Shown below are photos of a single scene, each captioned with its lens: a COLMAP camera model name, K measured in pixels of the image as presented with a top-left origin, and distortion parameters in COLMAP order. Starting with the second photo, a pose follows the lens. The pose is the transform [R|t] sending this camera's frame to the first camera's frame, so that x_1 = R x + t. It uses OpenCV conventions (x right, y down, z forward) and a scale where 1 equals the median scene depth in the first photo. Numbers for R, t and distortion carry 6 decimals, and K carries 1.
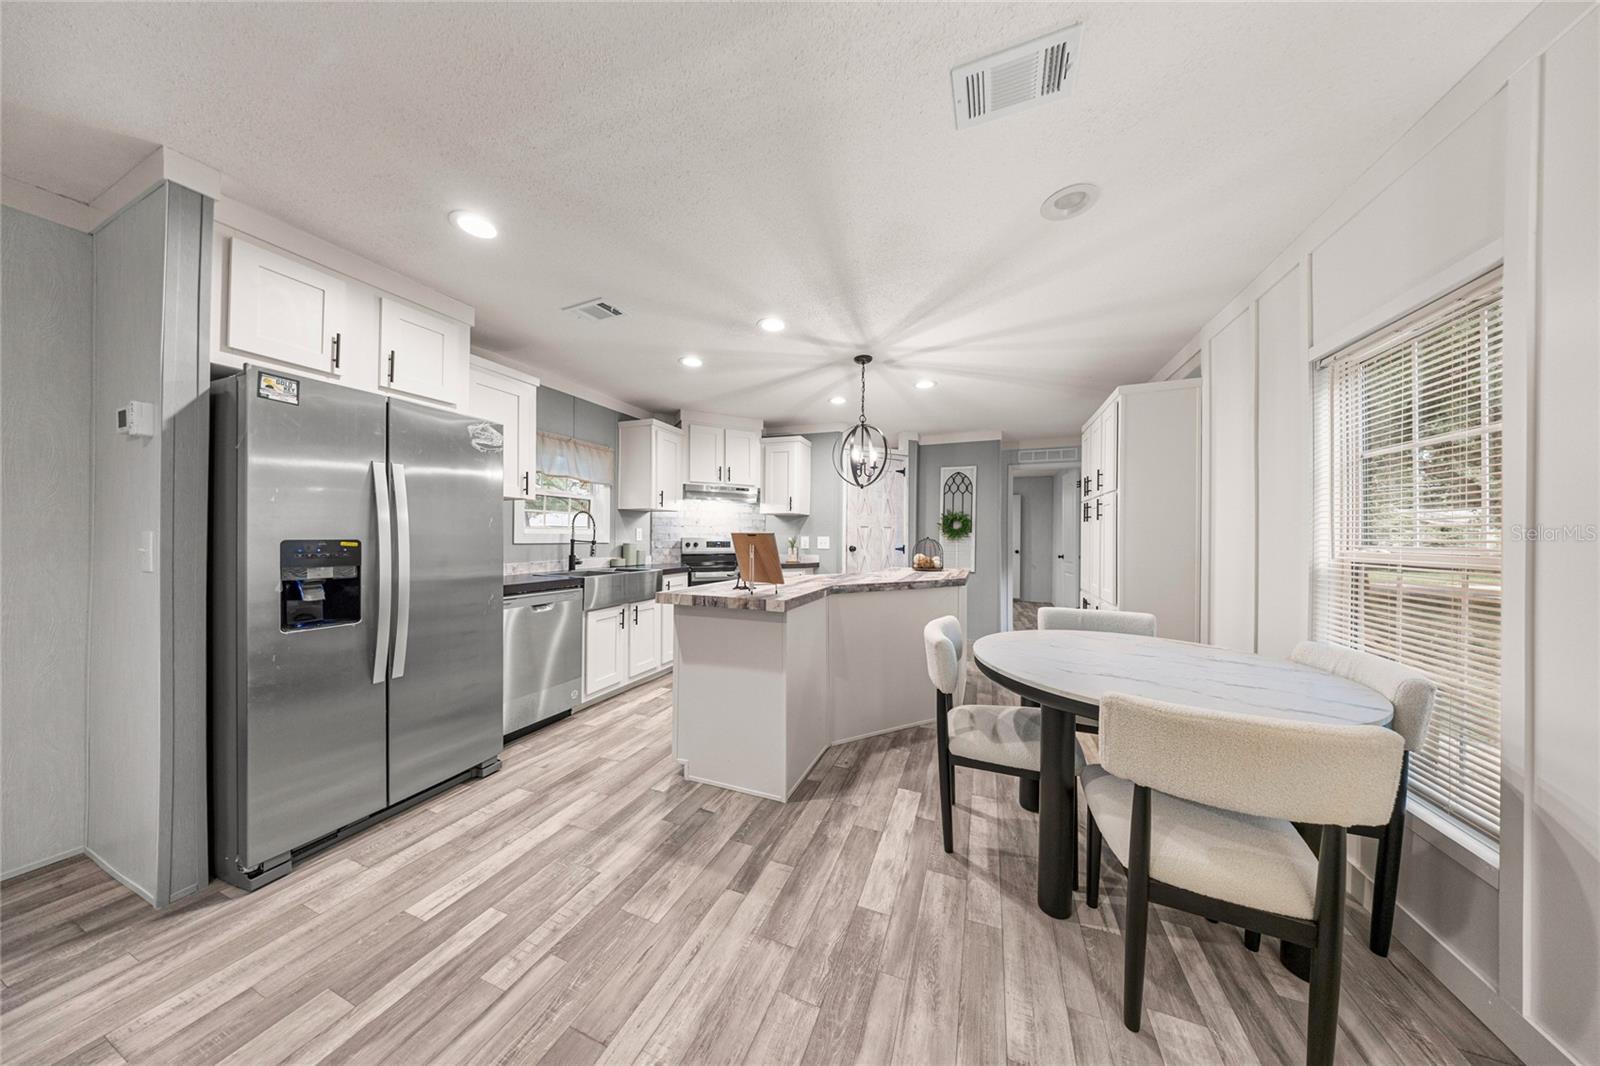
lens RADIAL K [[461.9, 0, 801.5], [0, 461.9, 530.4], [0, 0, 1]] dist [-0.009681, 0.000079]
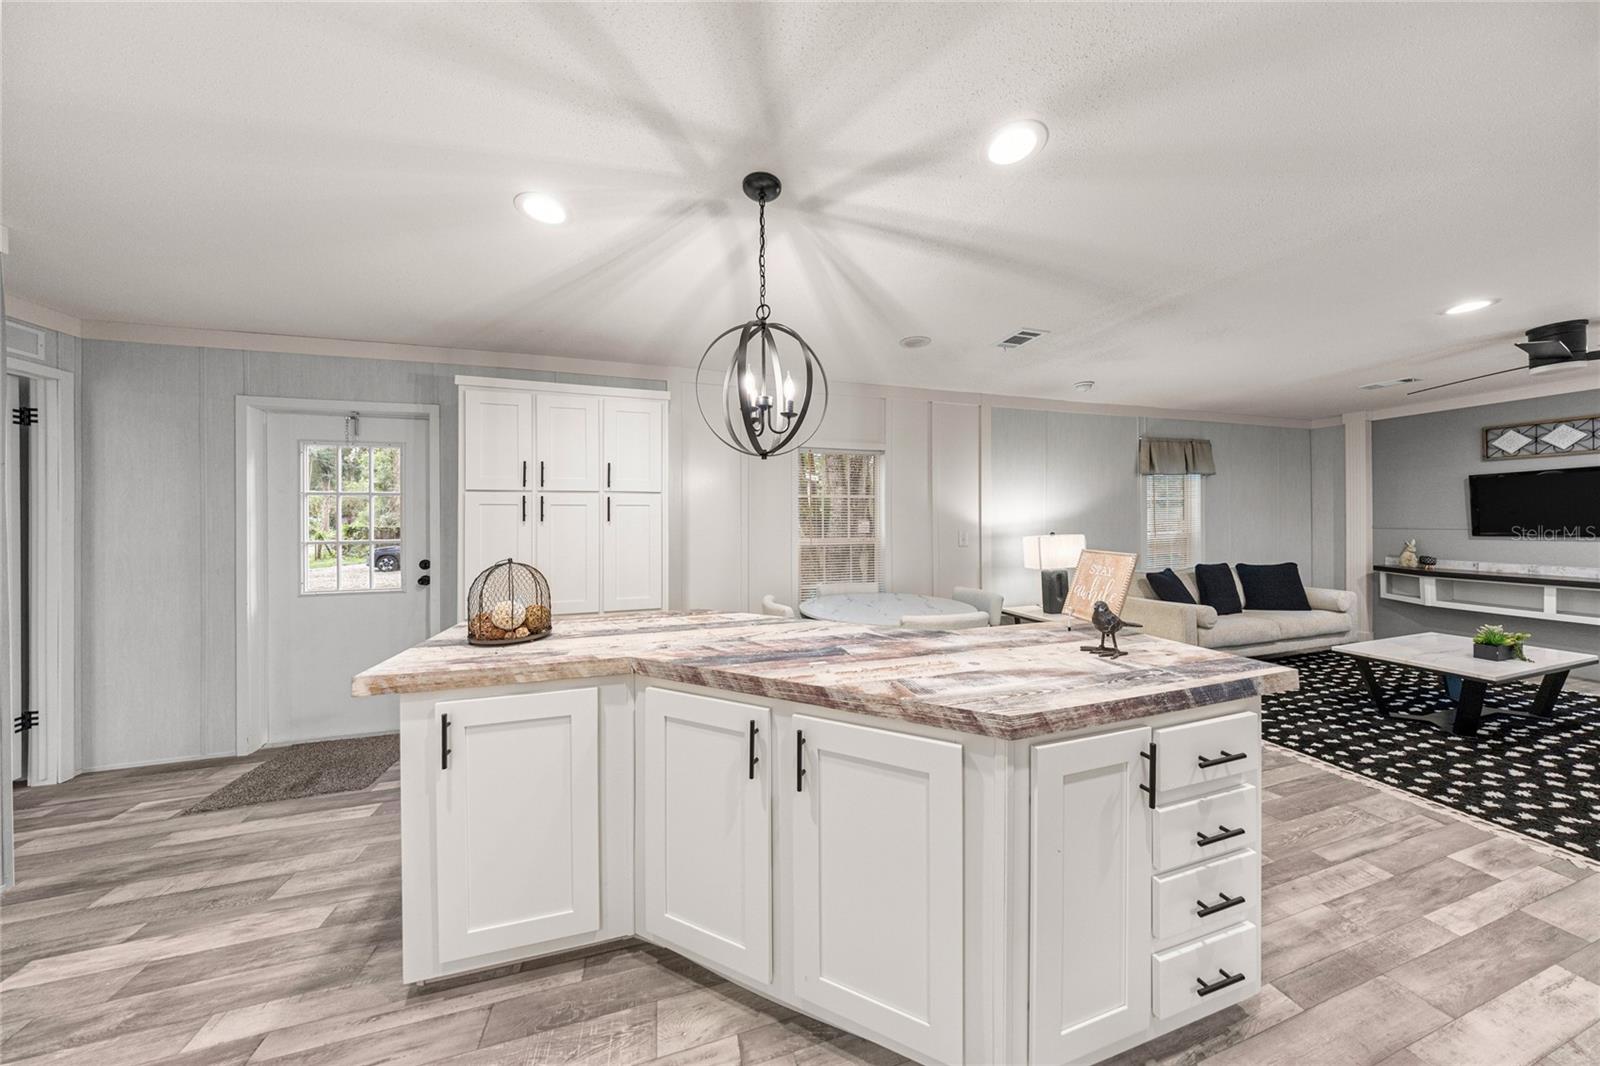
lens RADIAL K [[469.7, 0, 801.3], [0, 469.7, 519.3], [0, 0, 1]] dist [-0.016662, 0.002768]
pose [[-0.616781, 0.002488, 0.787131, -0.257407], [-0.007265, 0.999934, -0.008854, -0.024530], [-0.787101, -0.011180, -0.616722, 1.212001]]
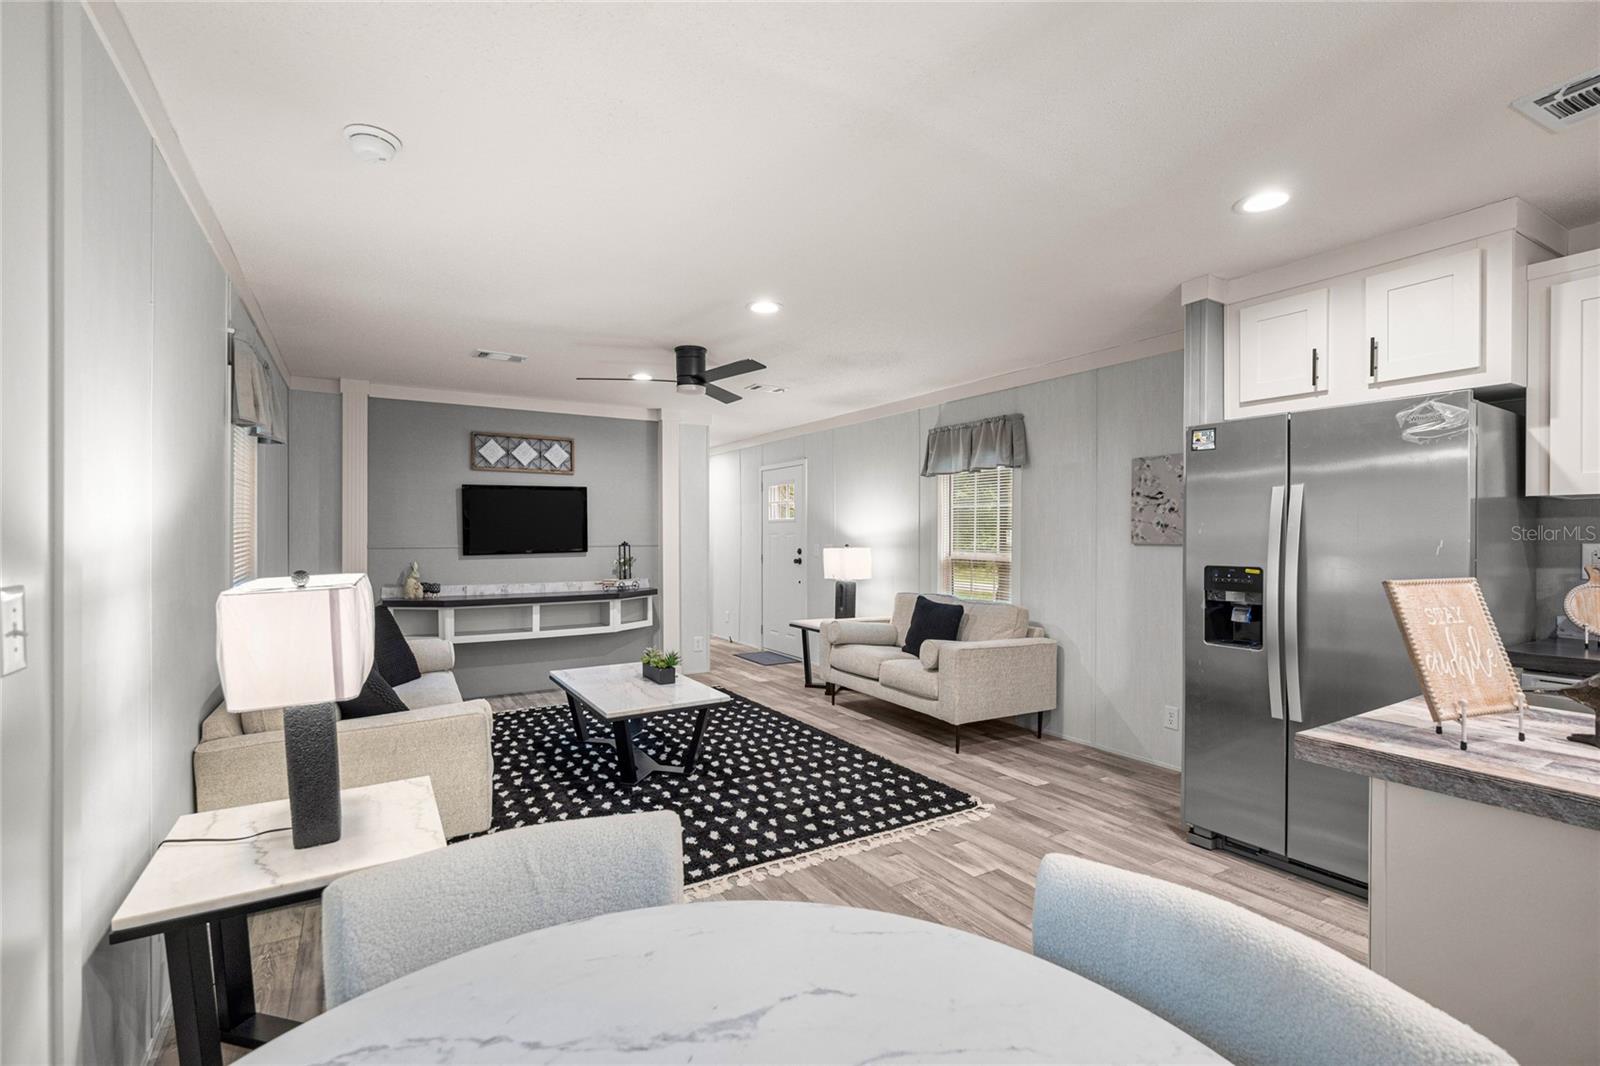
lens RADIAL K [[711.3, 0, 796.4], [0, 711.3, 536.4], [0, 0, 1]] dist [0.006984, -0.000294]
pose [[-0.603377, -0.002134, -0.797453, 0.479180], [0.010322, 0.999892, -0.010485, -0.022594], [0.797389, -0.014558, -0.603290, 0.612697]]
